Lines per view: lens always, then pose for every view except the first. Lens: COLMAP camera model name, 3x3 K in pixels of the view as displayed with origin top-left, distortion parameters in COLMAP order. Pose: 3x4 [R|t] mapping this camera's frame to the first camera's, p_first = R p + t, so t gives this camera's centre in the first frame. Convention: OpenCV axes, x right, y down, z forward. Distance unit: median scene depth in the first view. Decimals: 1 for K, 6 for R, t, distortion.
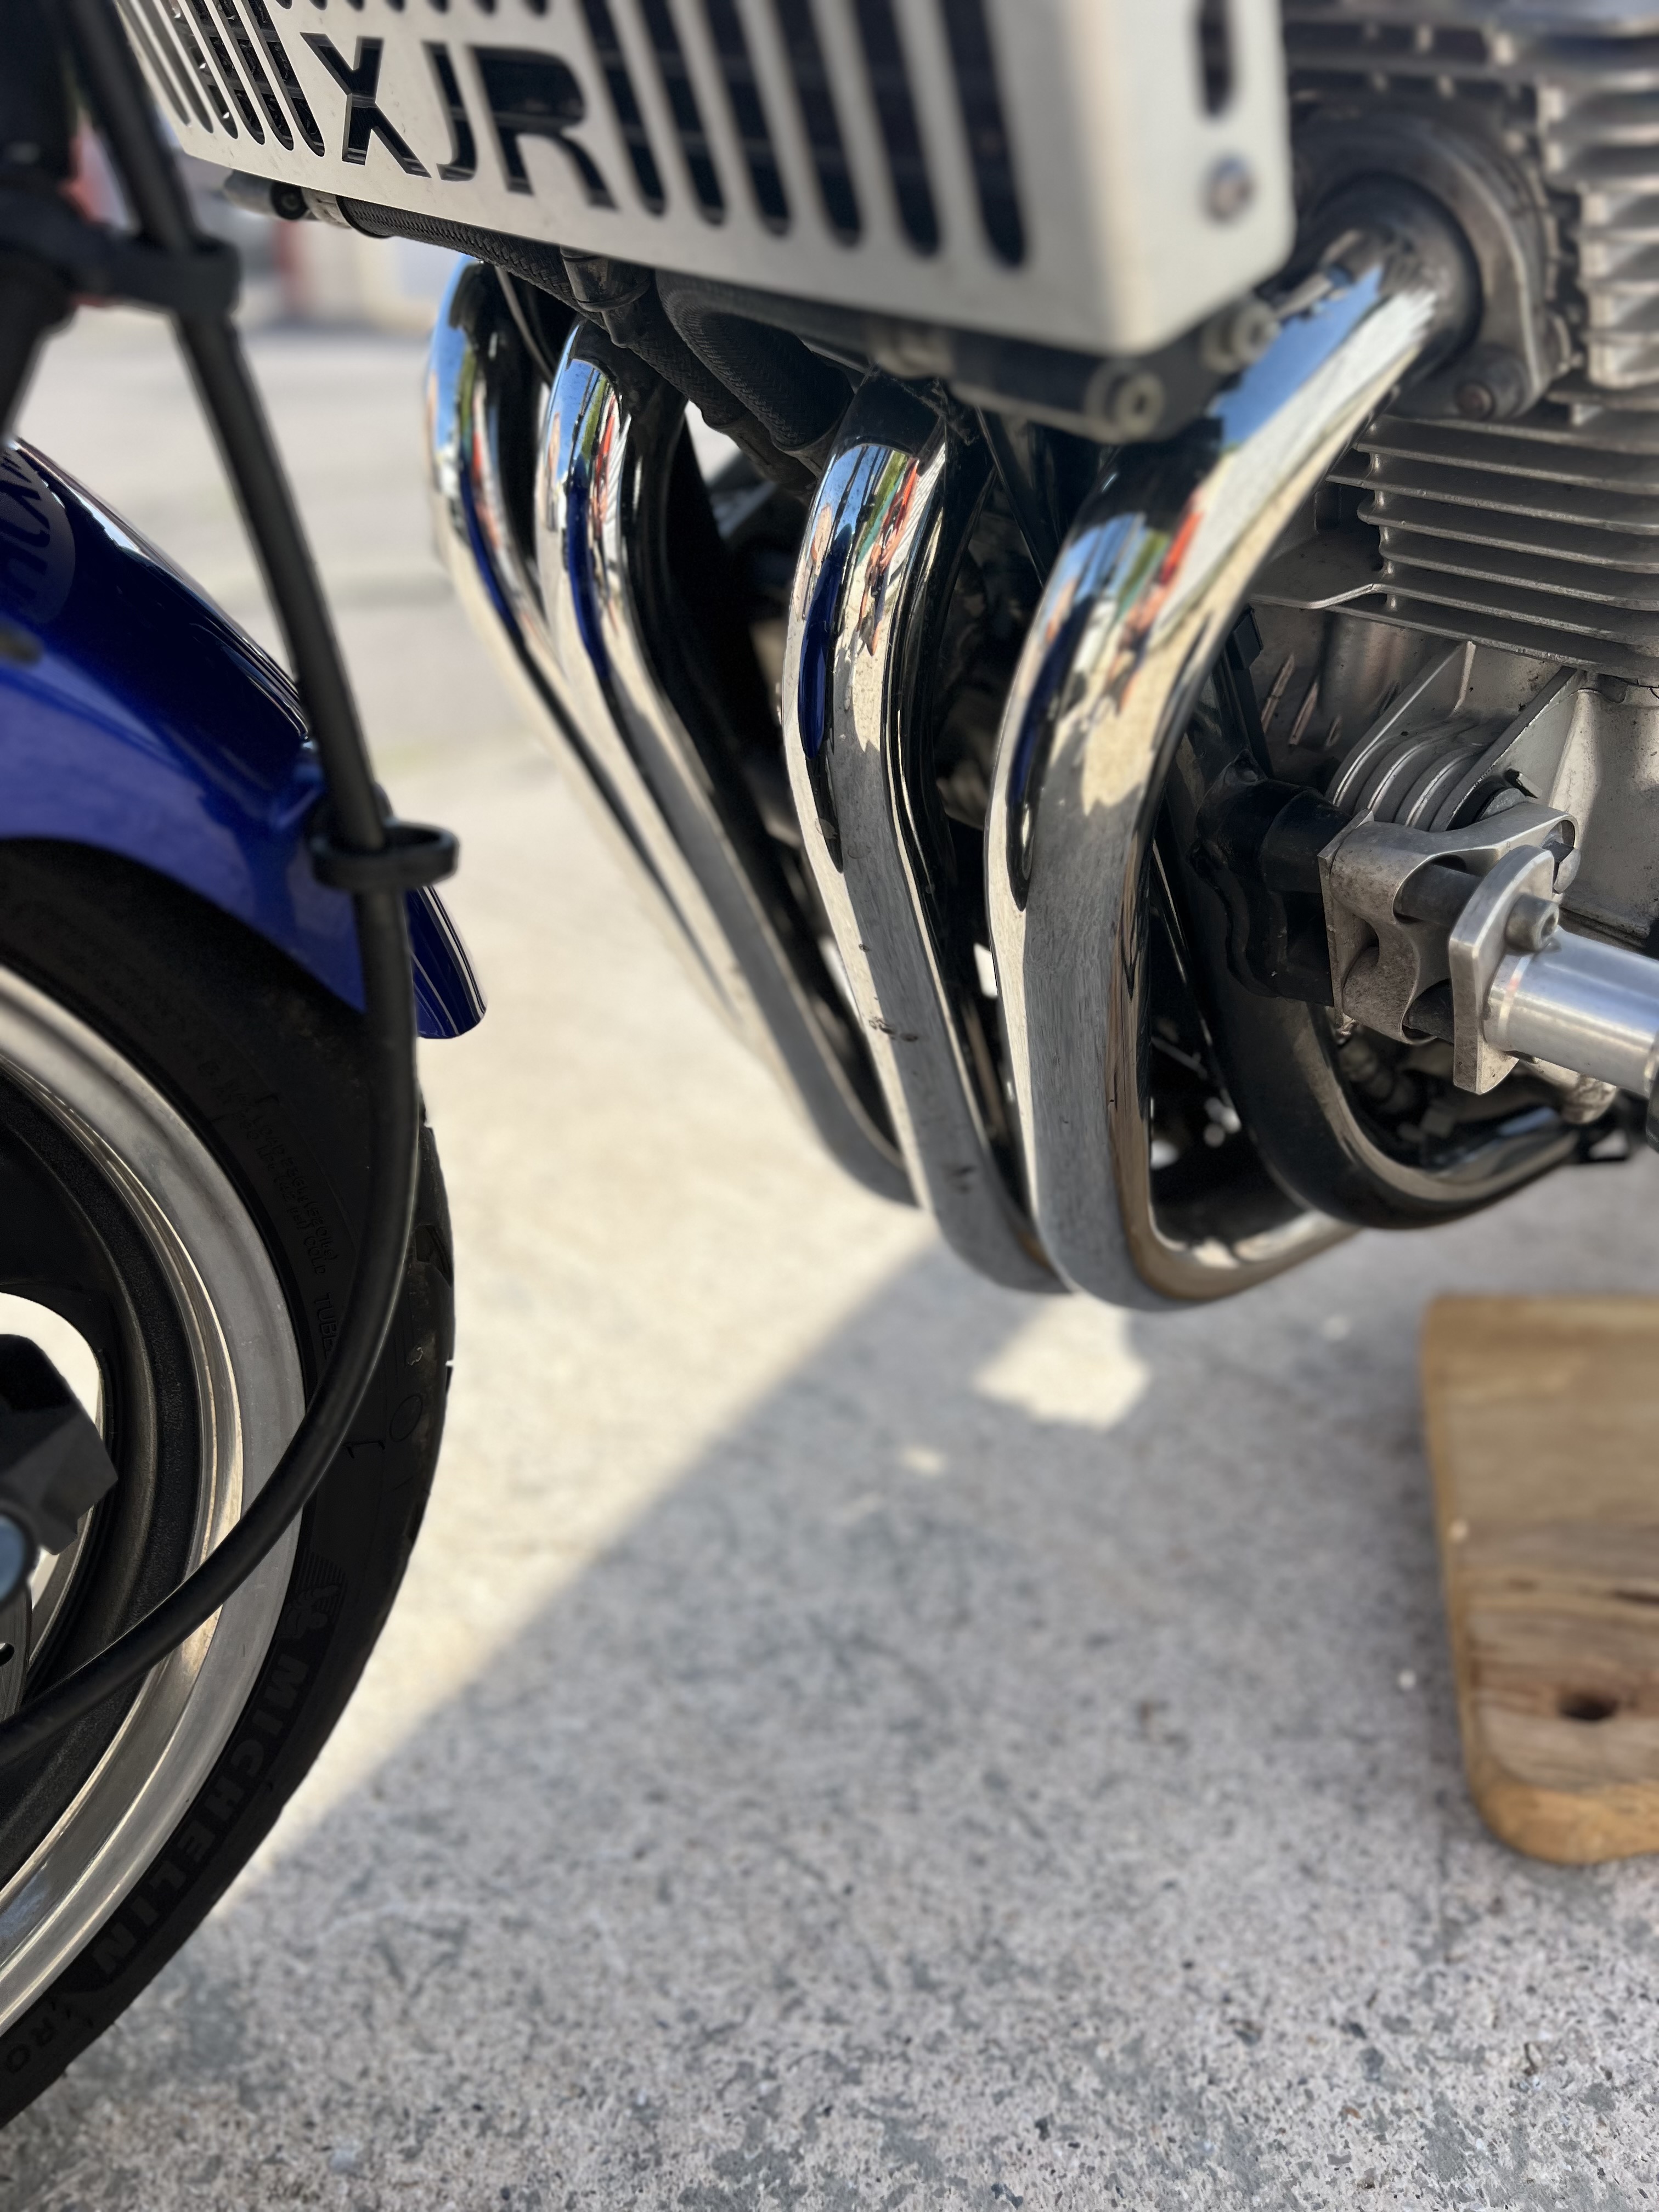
lens RADIAL K [[1667.5, 0, 829.5], [0, 1667.5, 1106.0], [0, 0, 1]] dist [0.046150, -0.084296]
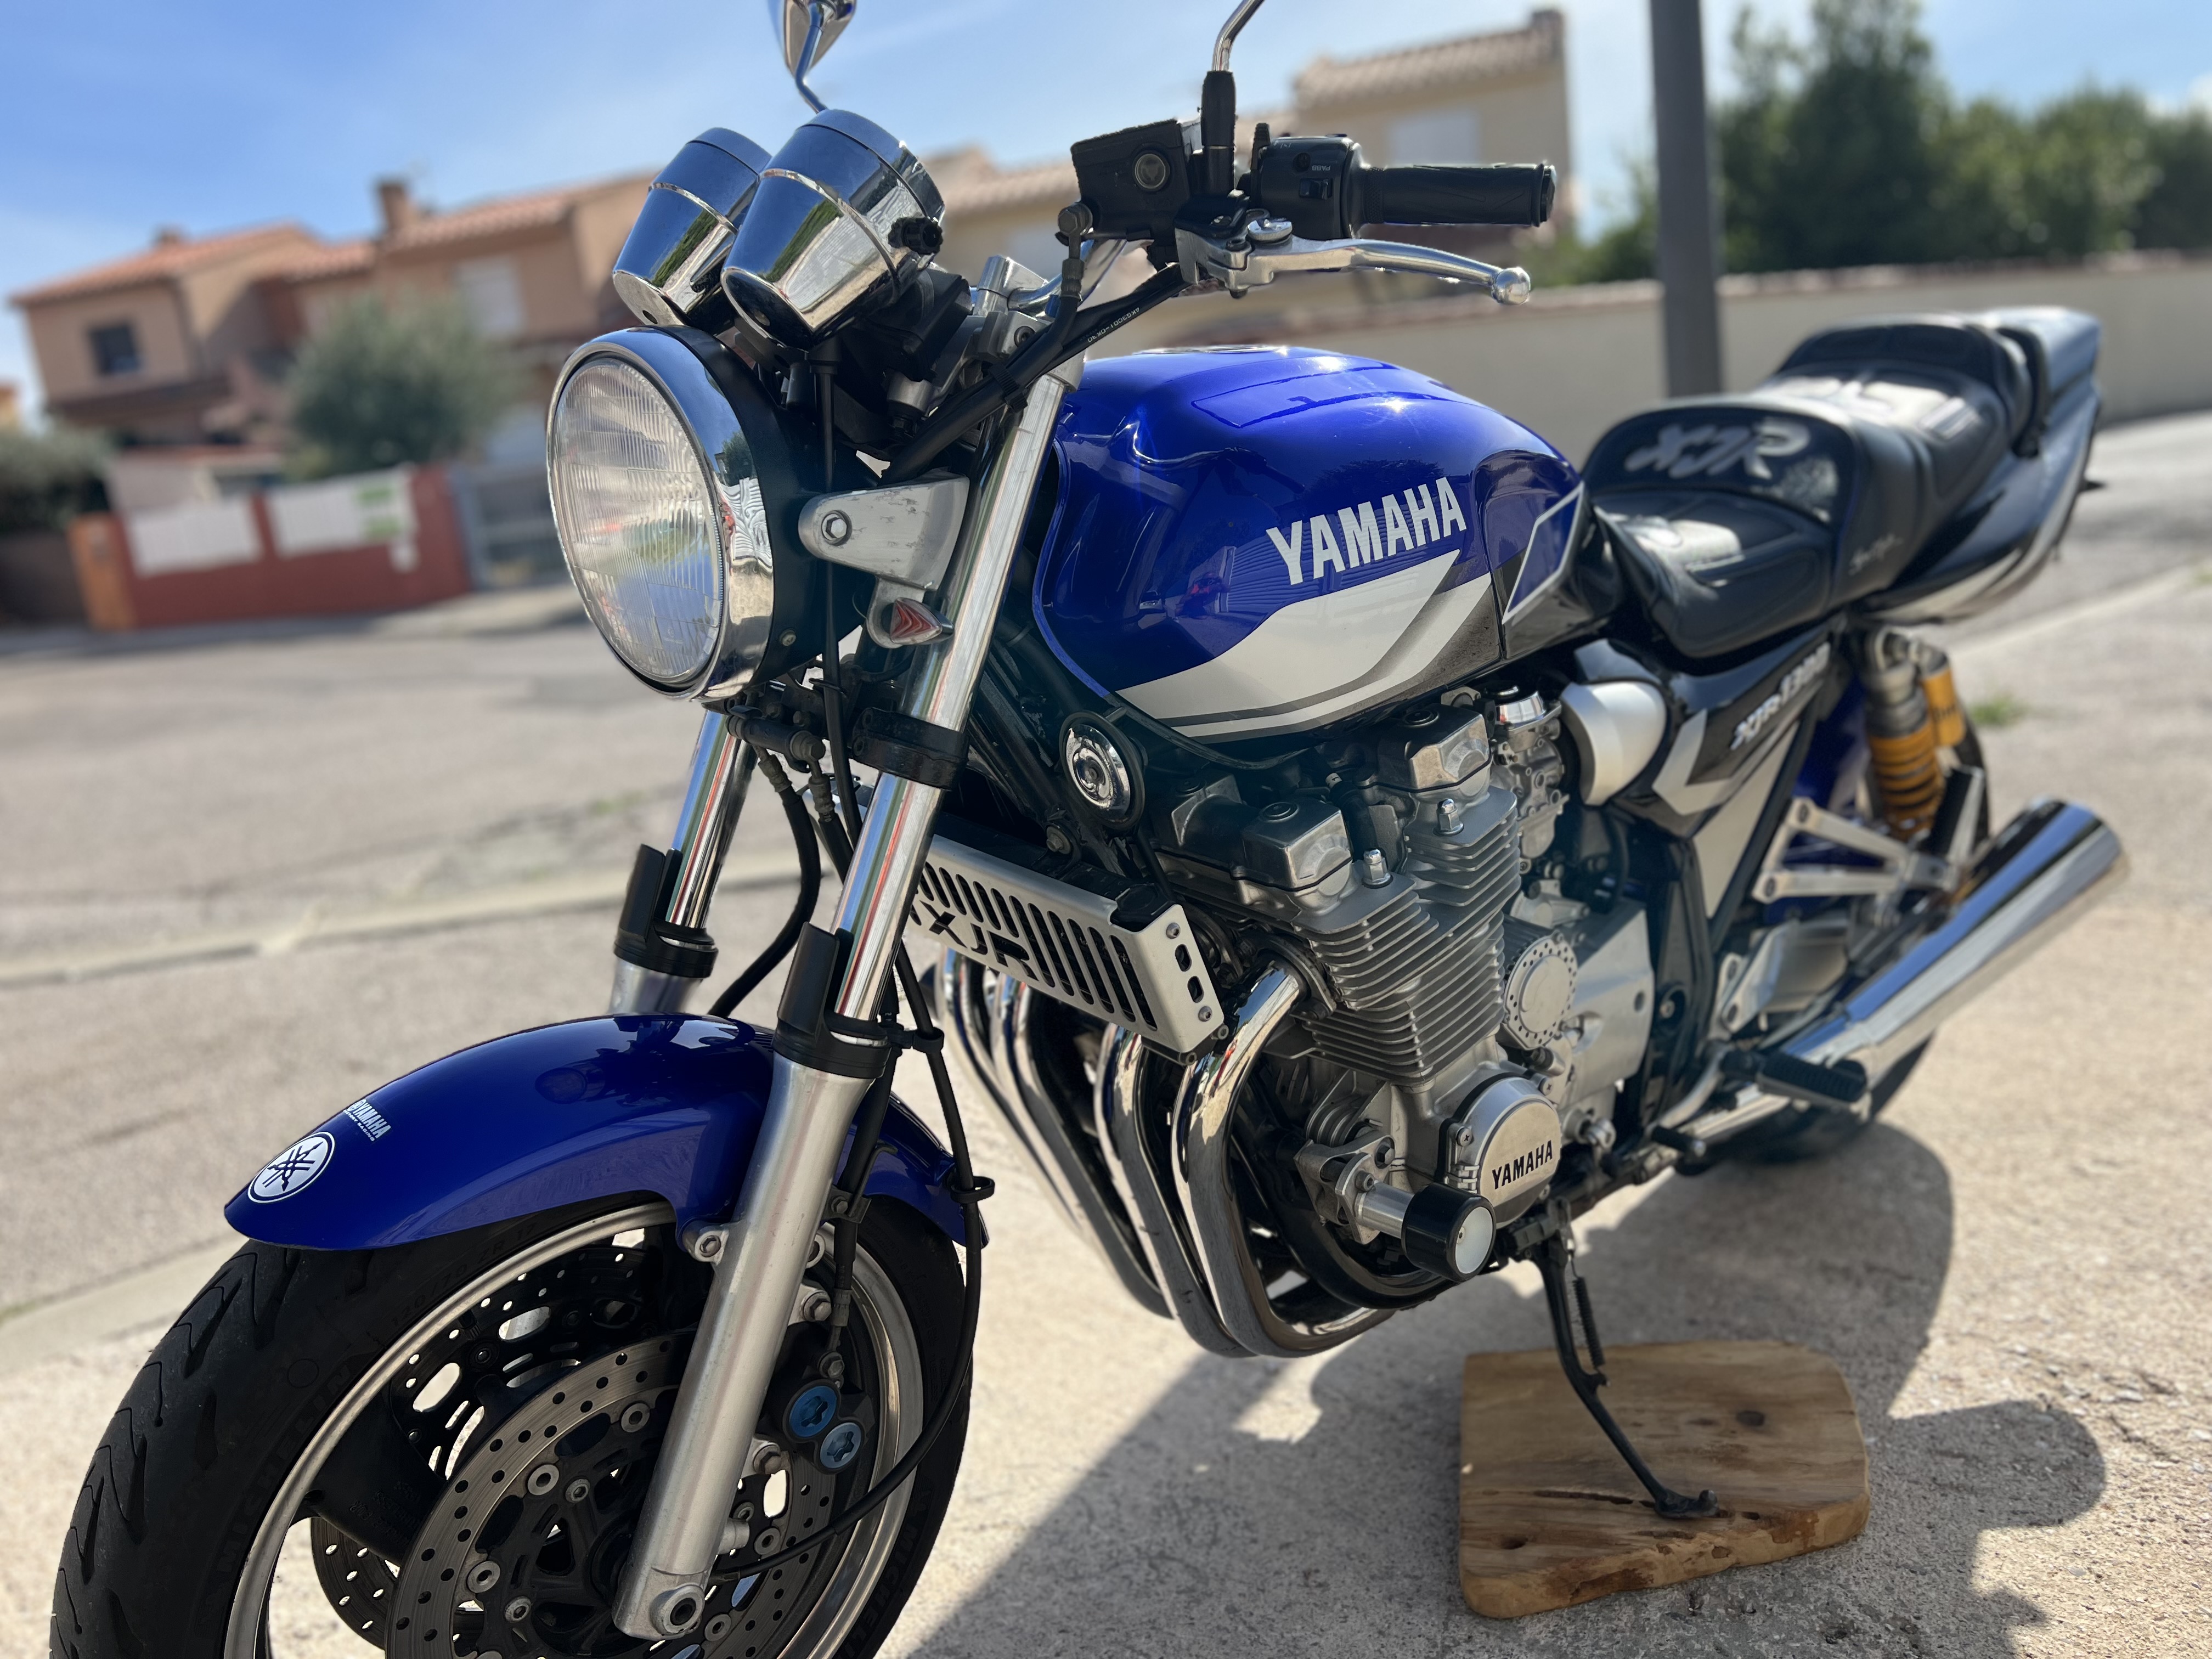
lens RADIAL K [[1723.7, 0, 1106.0], [0, 1723.7, 829.5], [0, 0, 1]] dist [0.067510, -0.117832]
pose [[0.997619, -0.068943, -0.001900, 0.016574], [0.066206, 0.965004, -0.253739, 0.019376], [0.019327, 0.253009, 0.967271, -1.212617]]
